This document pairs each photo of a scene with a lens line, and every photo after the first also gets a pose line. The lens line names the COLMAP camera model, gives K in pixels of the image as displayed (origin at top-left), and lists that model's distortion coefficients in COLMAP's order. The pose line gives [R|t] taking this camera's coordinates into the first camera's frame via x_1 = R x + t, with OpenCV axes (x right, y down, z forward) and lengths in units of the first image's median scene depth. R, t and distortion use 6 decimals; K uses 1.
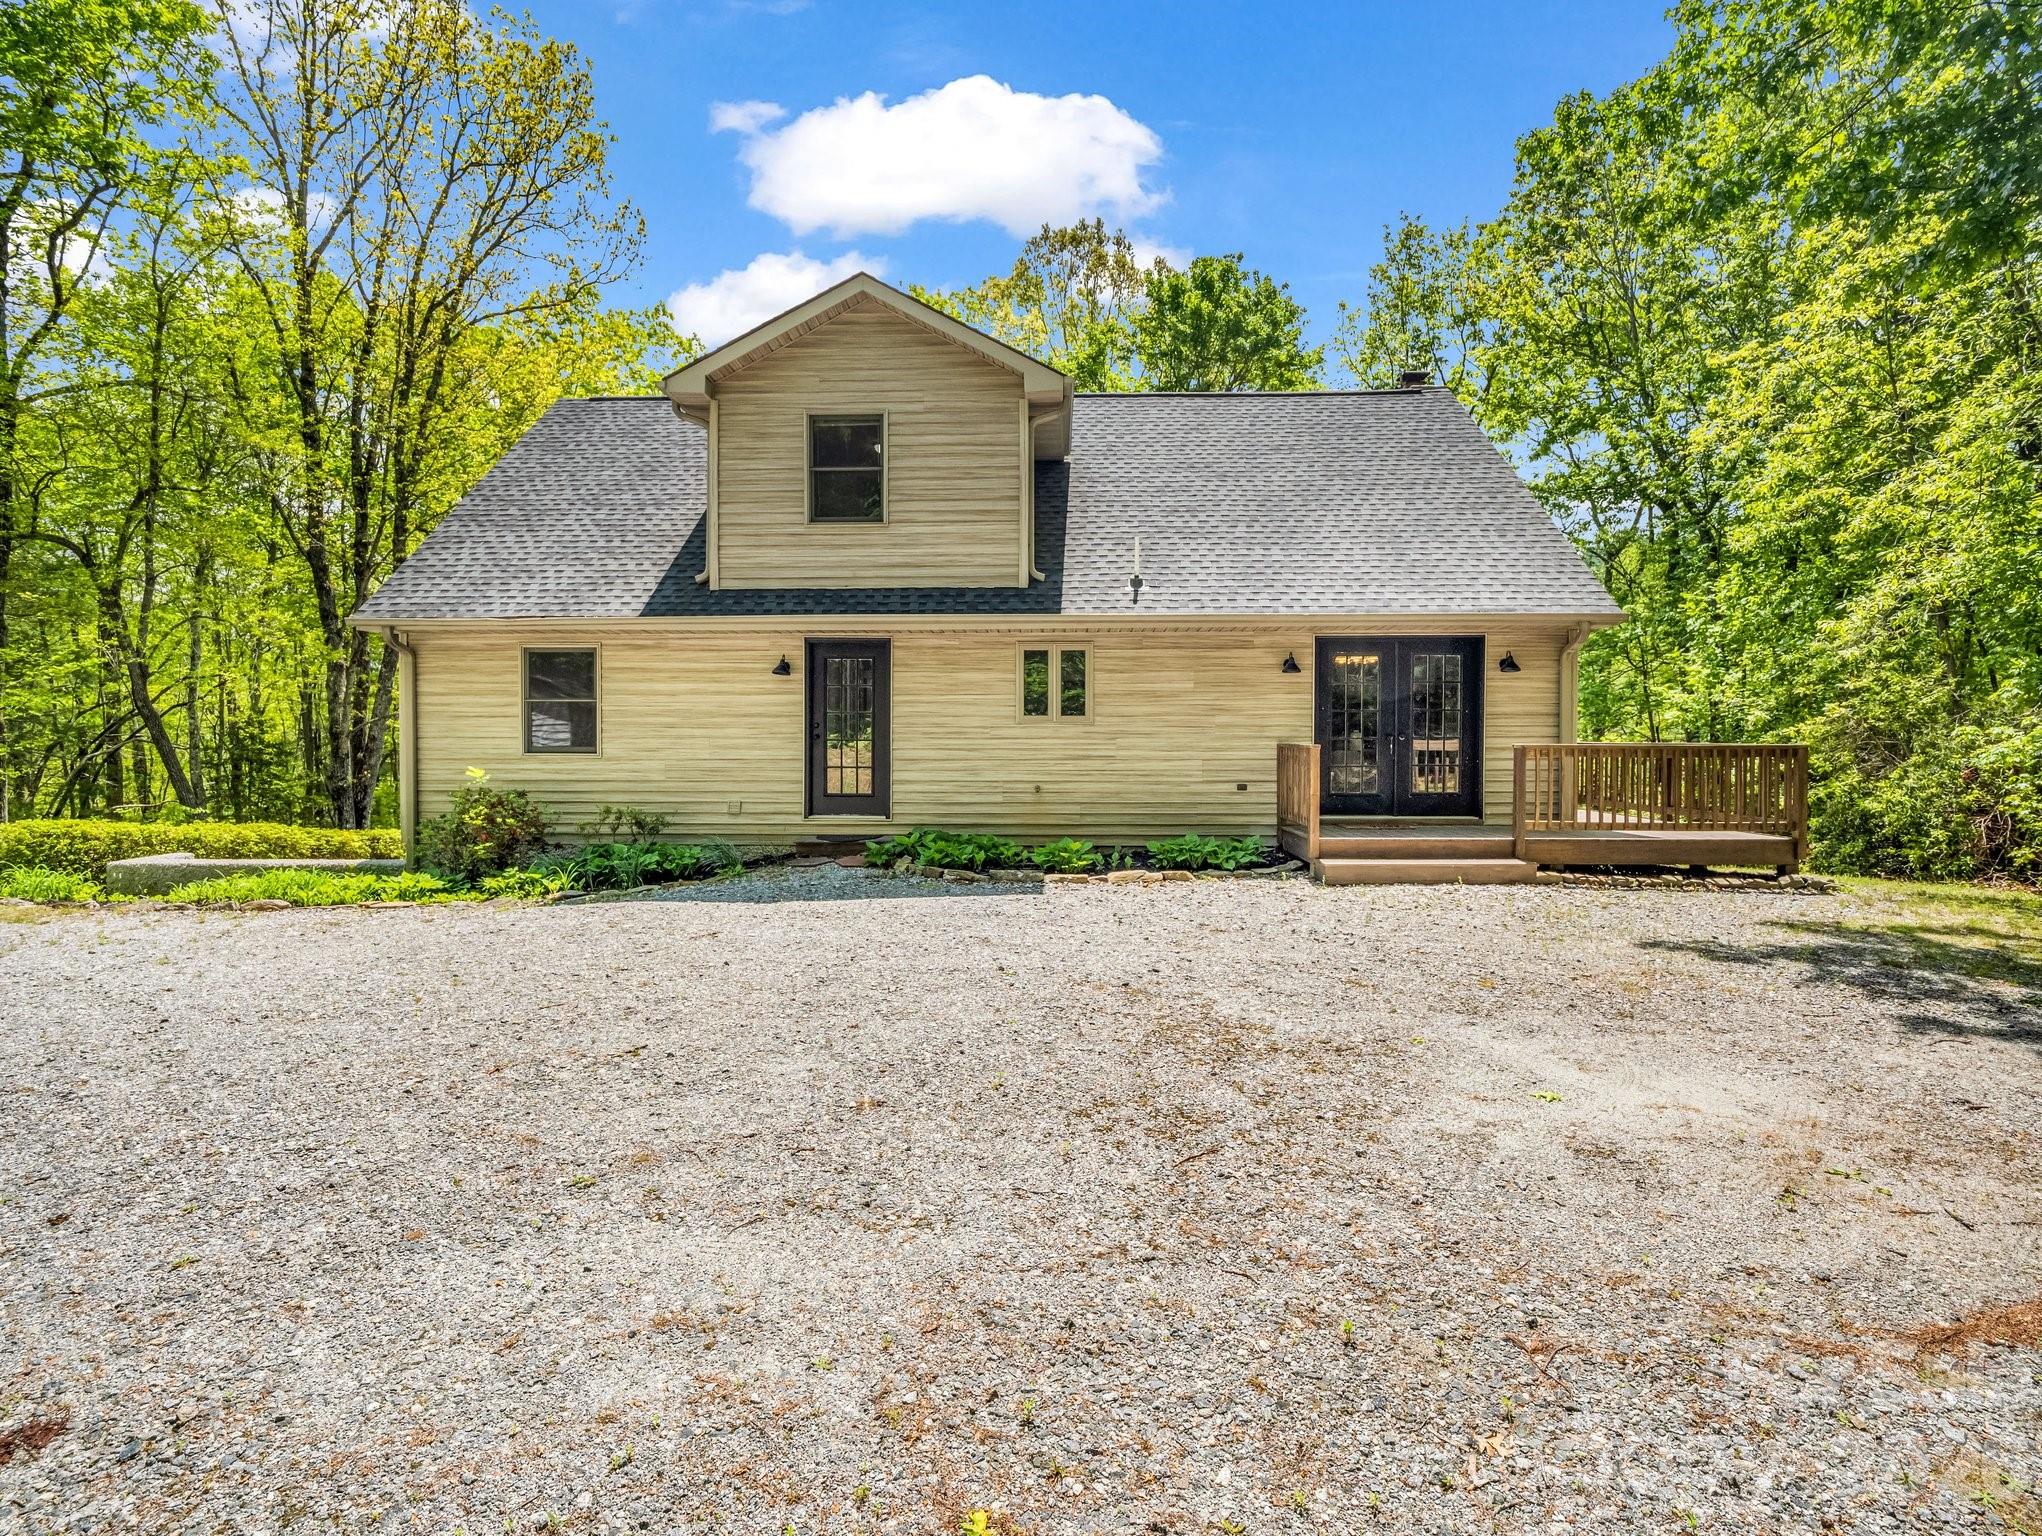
lens RADIAL K [[1006.3, 0, 1020.1], [0, 1006.3, 772.9], [0, 0, 1]] dist [-0.001408, -0.000439]
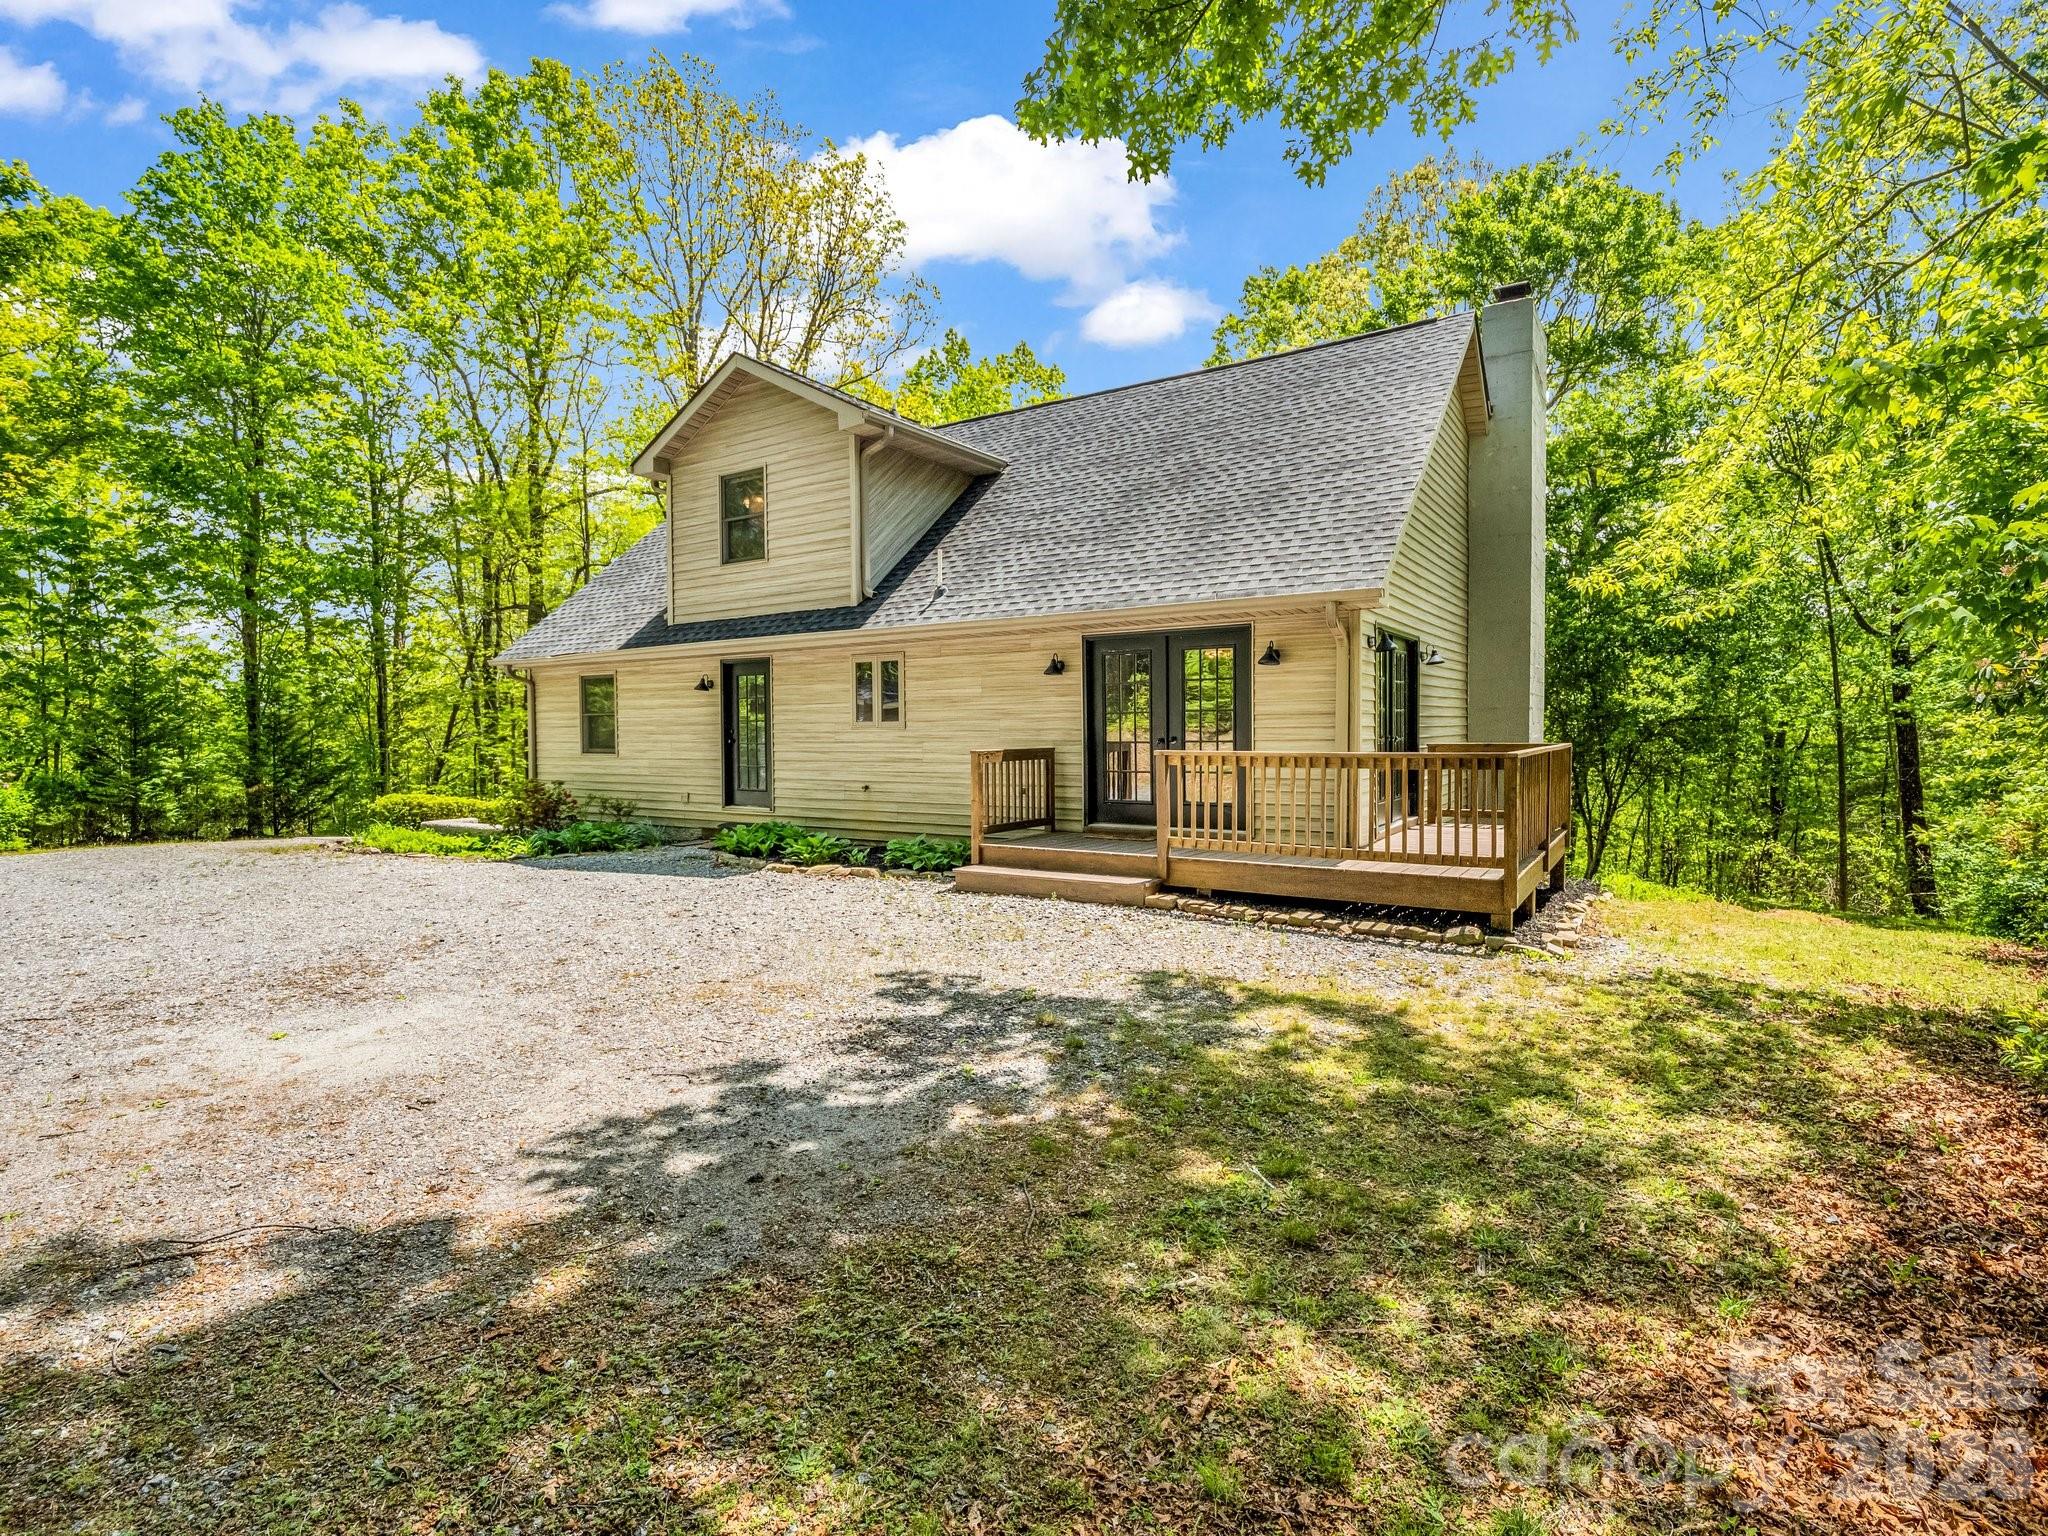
lens RADIAL K [[1009.3, 0, 1018.6], [0, 1009.3, 764.4], [0, 0, 1]] dist [-0.001408, -0.000439]
pose [[0.857563, 0.009918, -0.514284, 0.728183], [-0.009624, 0.999948, 0.003236, -0.015274], [0.514289, 0.002174, 0.857614, 0.140700]]
